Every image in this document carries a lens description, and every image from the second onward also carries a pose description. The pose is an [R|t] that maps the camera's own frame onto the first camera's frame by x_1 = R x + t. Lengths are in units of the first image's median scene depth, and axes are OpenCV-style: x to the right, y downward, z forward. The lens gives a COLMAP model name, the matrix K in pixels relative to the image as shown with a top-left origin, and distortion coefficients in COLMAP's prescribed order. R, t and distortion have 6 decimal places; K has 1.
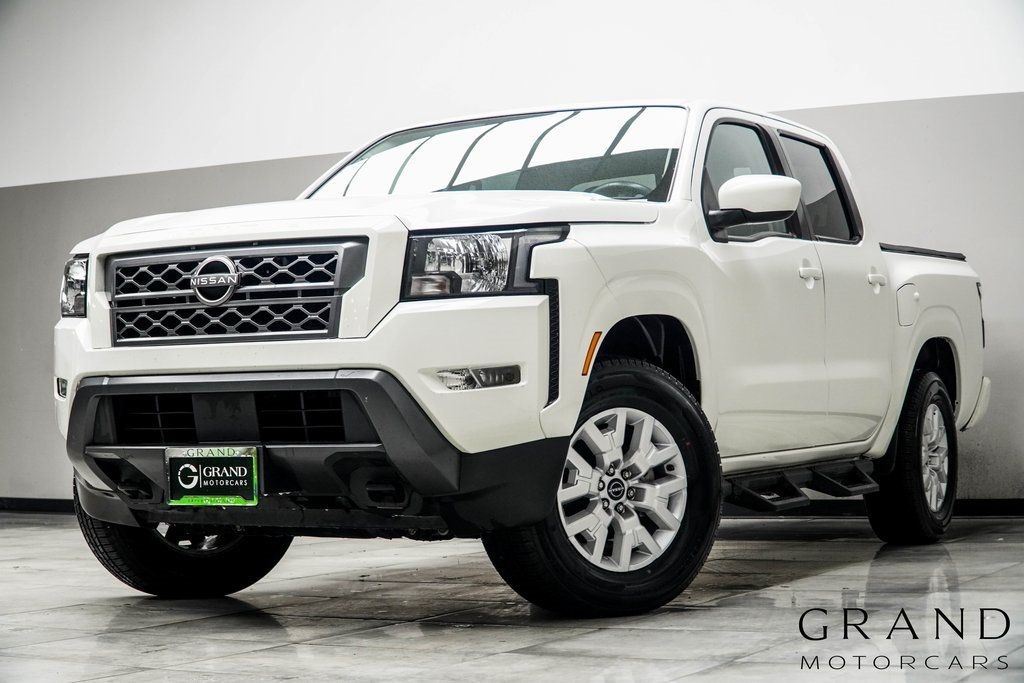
lens RADIAL K [[1968.3, 0, 512.0], [0, 1968.3, 341.5], [0, 0, 1]] dist [-0.214859, -0.054629]
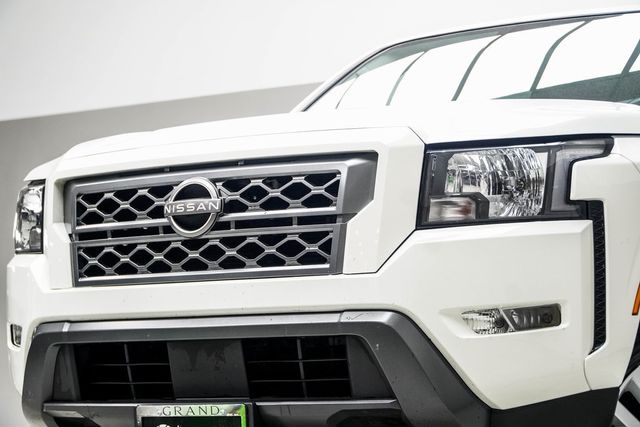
lens RADIAL K [[2000.8, 0, 320.0], [0, 2000.8, 213.5], [0, 0, 1]] dist [-0.651098, 1.980506]
pose [[0.997106, -0.011600, -0.075139, -0.033343], [0.008660, 0.999189, -0.039334, 0.005838], [0.075534, 0.038569, 0.996397, 0.150605]]
